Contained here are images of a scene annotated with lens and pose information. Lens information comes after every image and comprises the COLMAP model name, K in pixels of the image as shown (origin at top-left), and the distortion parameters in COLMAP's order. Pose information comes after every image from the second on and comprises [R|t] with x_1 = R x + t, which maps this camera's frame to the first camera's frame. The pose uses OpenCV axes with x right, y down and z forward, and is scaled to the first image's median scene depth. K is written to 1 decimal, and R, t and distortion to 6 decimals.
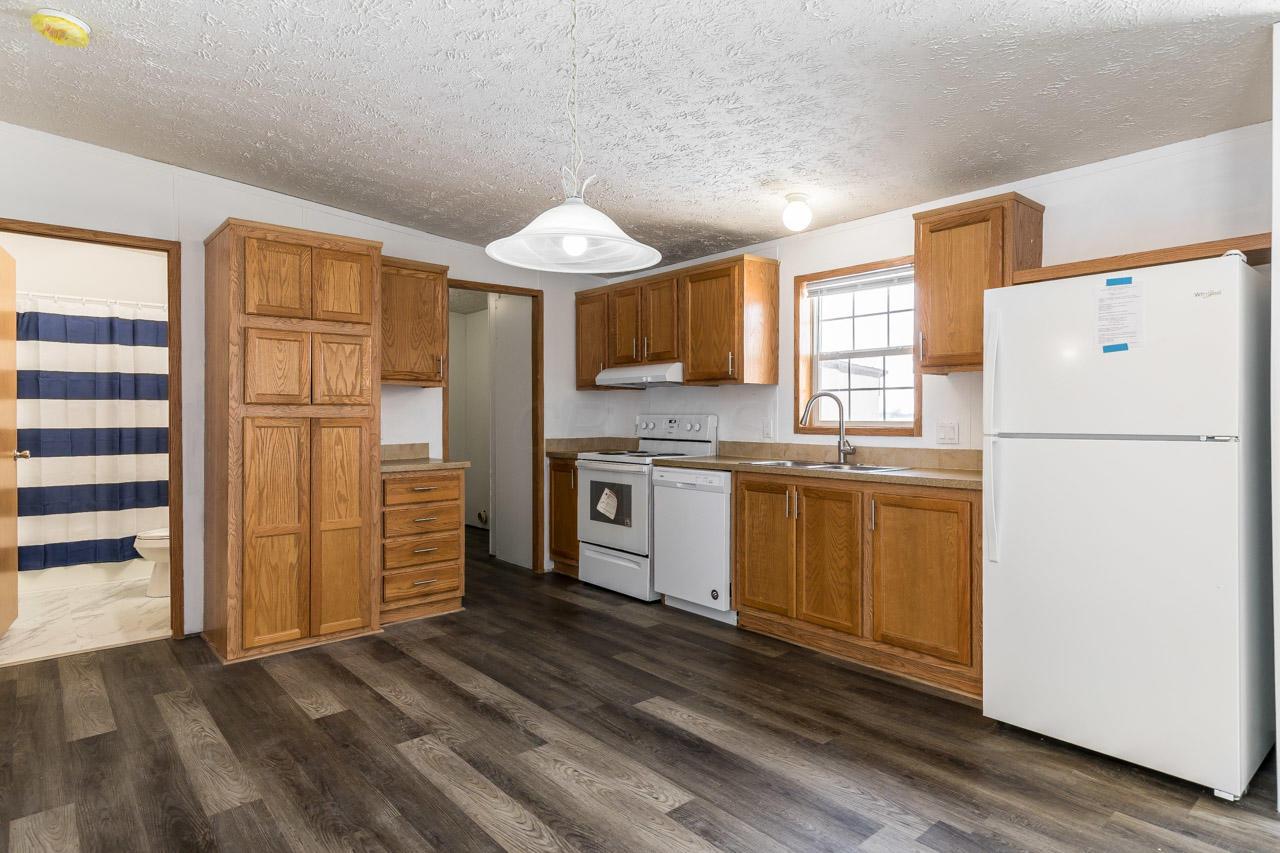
lens RADIAL K [[741.4, 0, 647.2], [0, 741.4, 419.3], [0, 0, 1]] dist [0.005140, -0.001677]
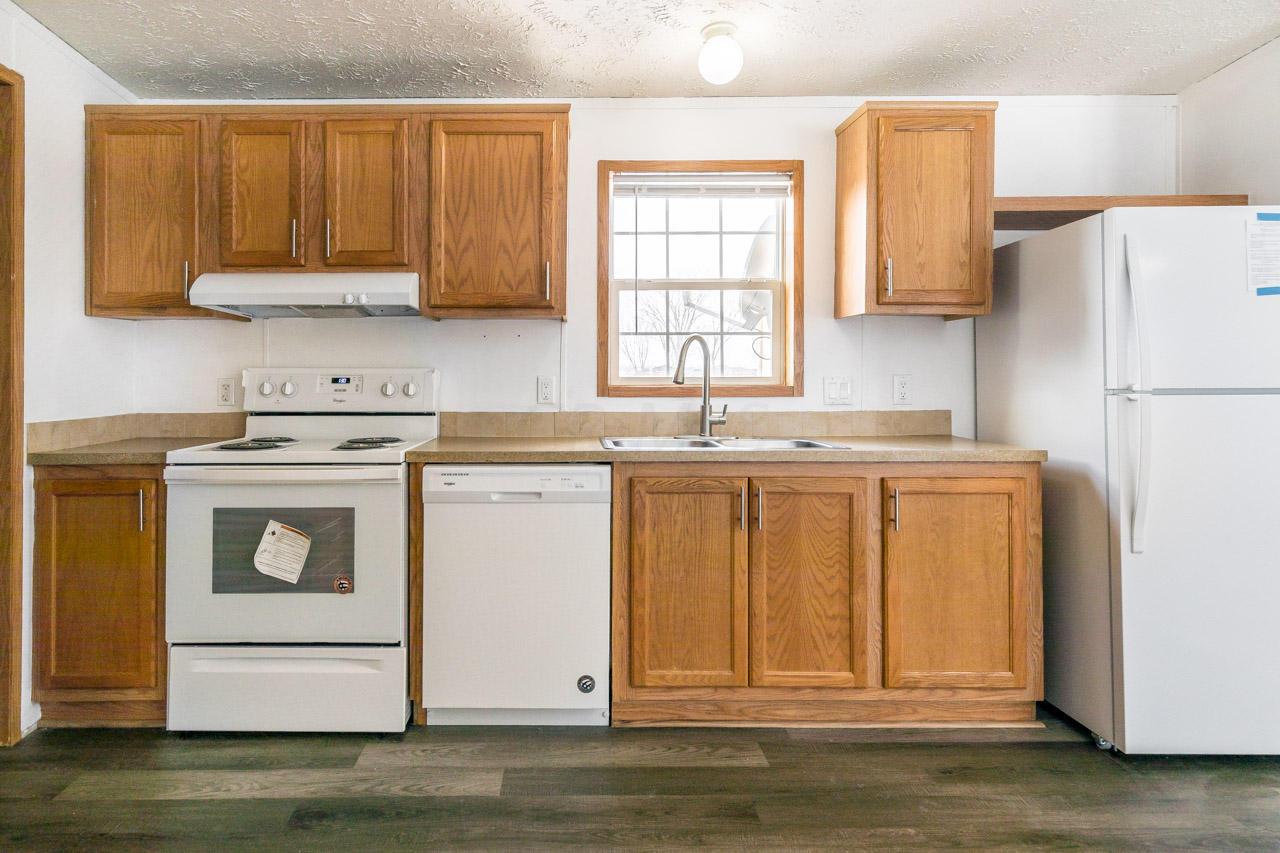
lens RADIAL K [[741.4, 0, 561.1], [0, 741.4, 370.7], [0, 0, 1]] dist [0.005140, -0.001677]
pose [[0.641274, 0.004315, 0.767300, -0.363811], [0.004981, 0.999940, -0.009786, 0.002344], [-0.767296, 0.010098, 0.641213, 0.660171]]
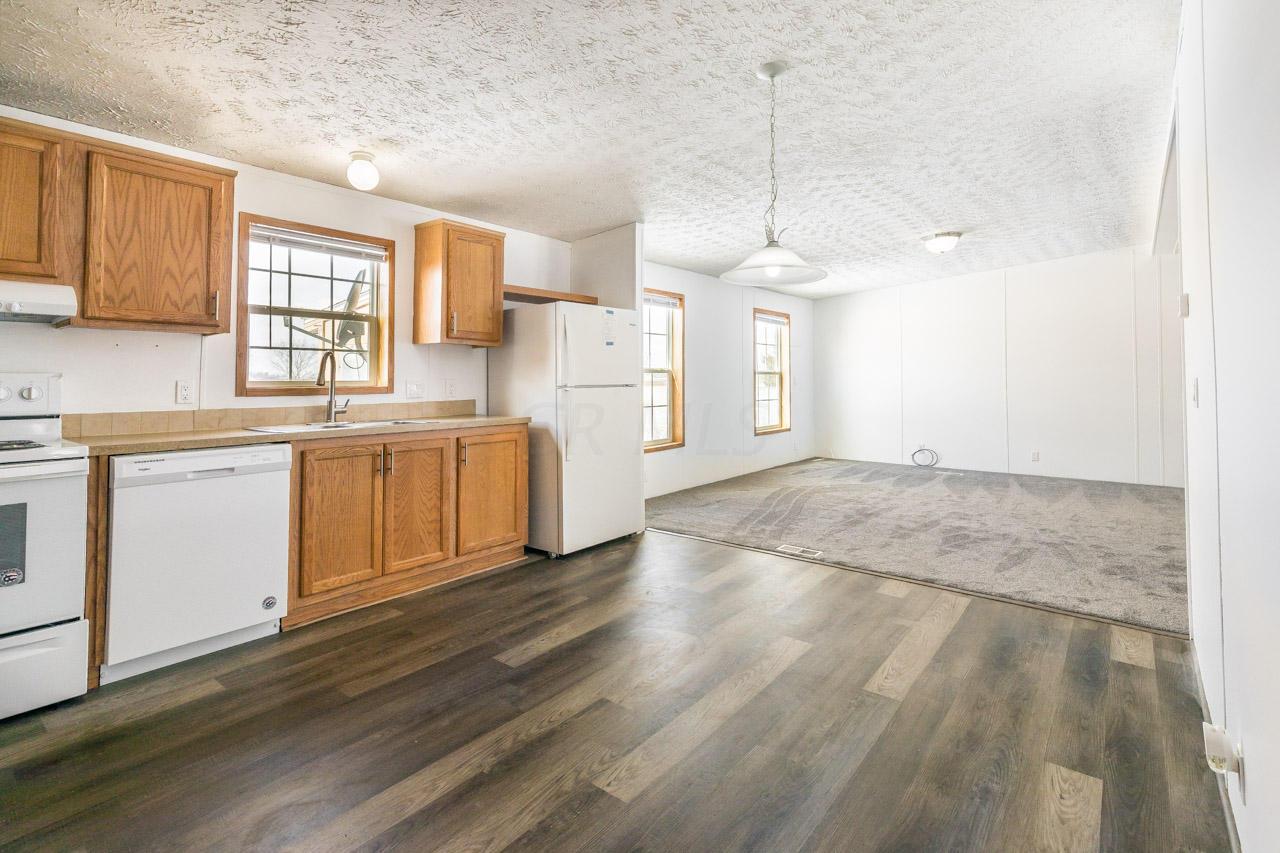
lens RADIAL K [[608.3, 0, 688.8], [0, 608.3, 367.2], [0, 0, 1]] dist [0.002215, 0.000989]
pose [[-0.256179, 0.019846, 0.966426, -0.661791], [0.007322, 0.999800, -0.018590, 0.002540], [-0.966602, 0.002314, -0.256273, 0.748942]]
